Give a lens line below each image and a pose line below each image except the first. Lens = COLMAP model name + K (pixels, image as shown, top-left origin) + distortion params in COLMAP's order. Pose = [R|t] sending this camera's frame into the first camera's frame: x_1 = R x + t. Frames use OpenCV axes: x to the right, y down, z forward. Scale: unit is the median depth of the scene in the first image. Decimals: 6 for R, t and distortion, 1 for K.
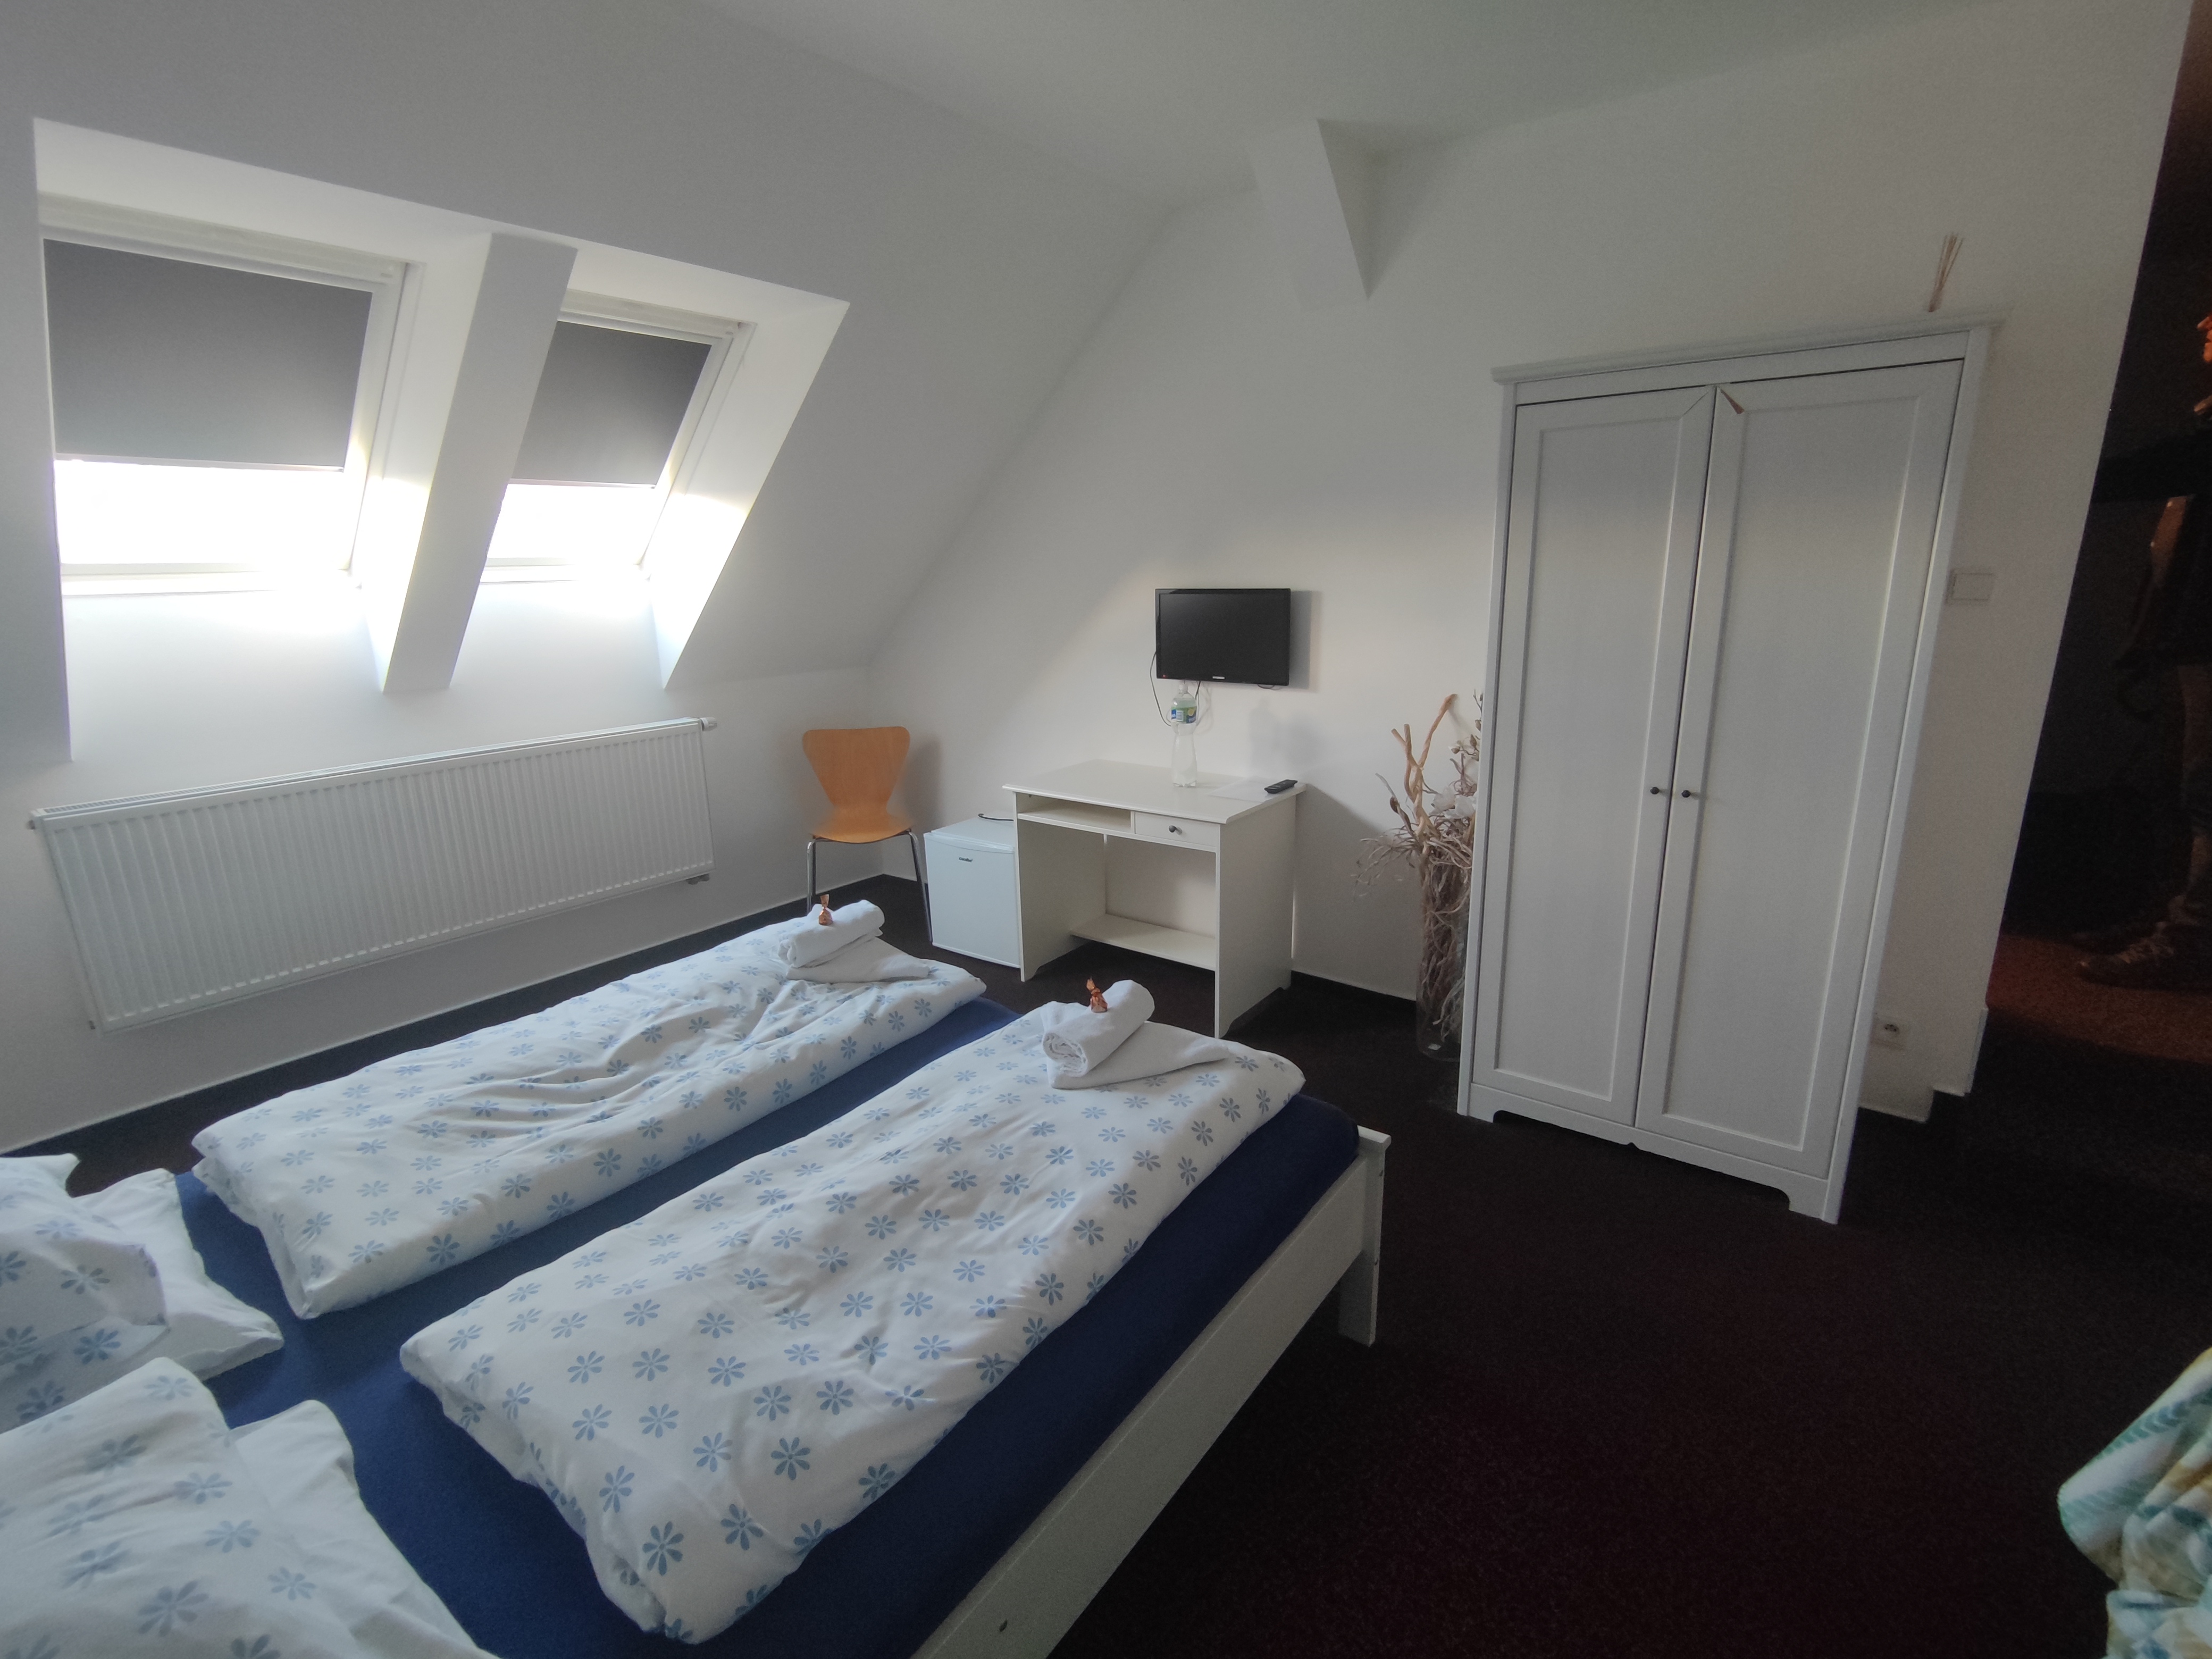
lens RADIAL K [[1033.7, 0, 1106.0], [0, 1033.7, 829.7], [0, 0, 1]] dist [-0.000198, -0.000209]
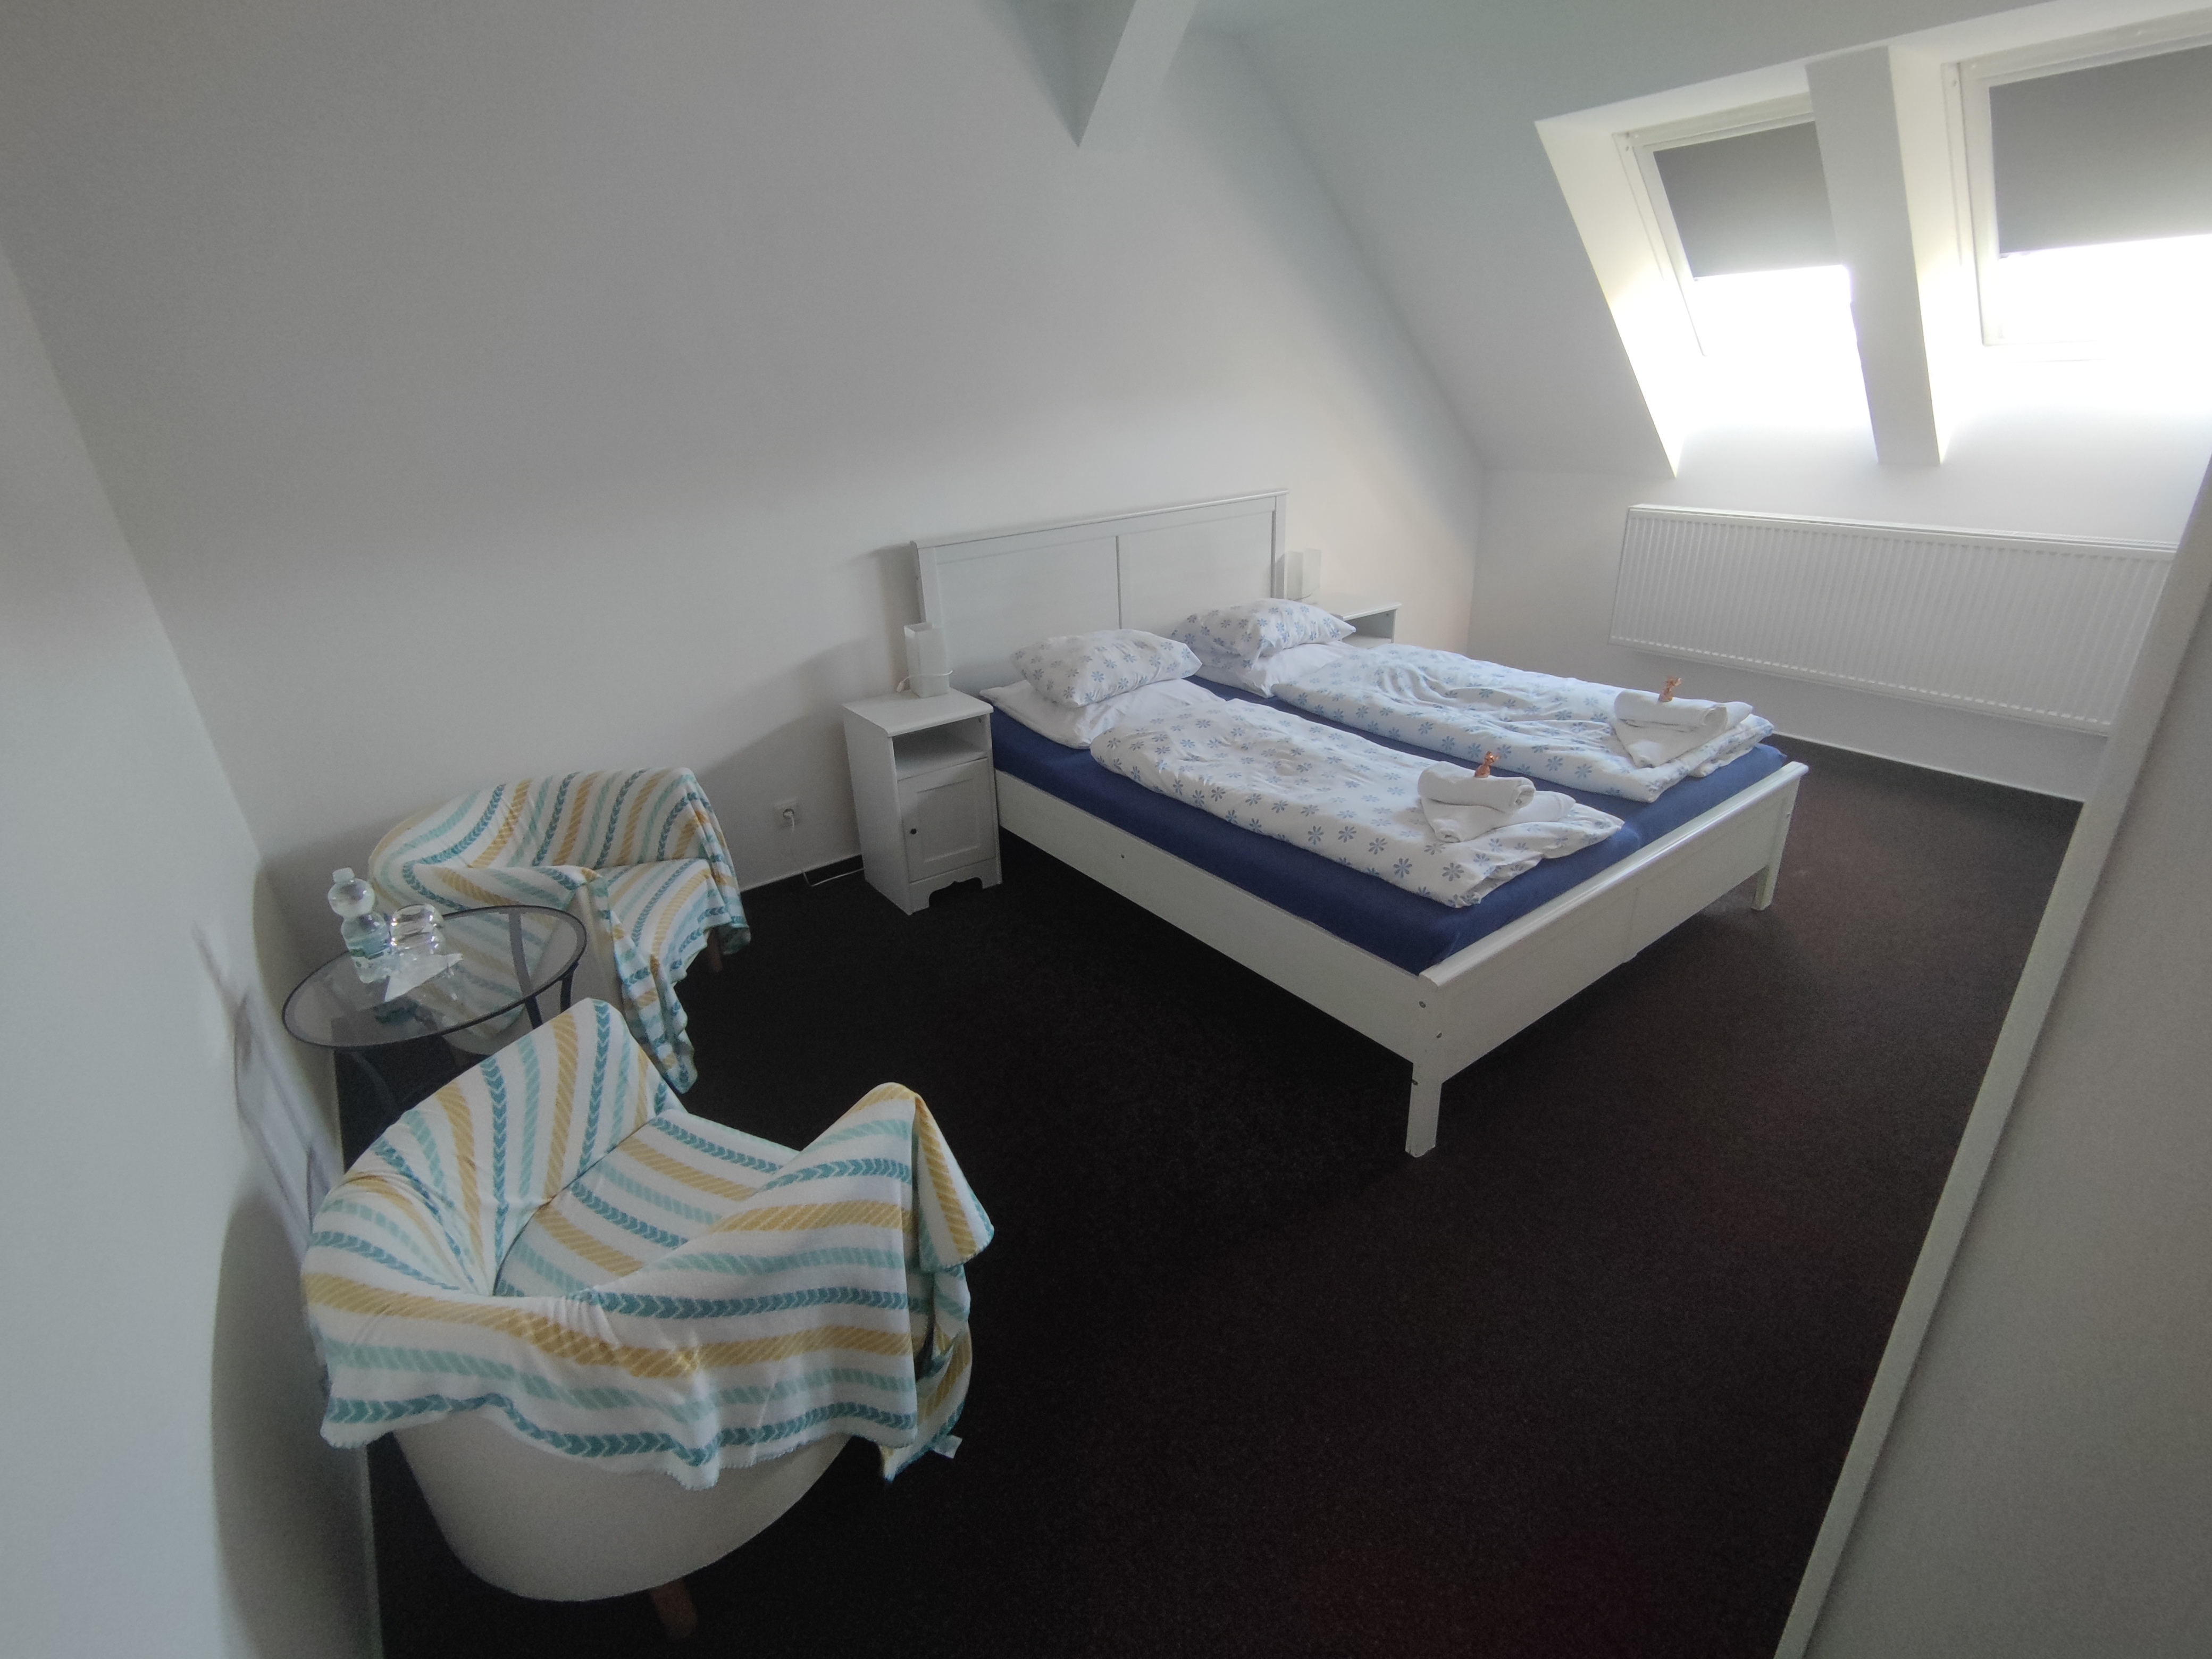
lens RADIAL K [[1033.7, 0, 1104.8], [0, 1033.7, 831.9], [0, 0, 1]] dist [-0.000198, -0.000209]
pose [[-0.297486, 0.414960, -0.859832, 1.423353], [-0.191580, 0.856342, 0.479558, -0.319688], [0.935307, 0.307388, -0.175252, 0.973393]]
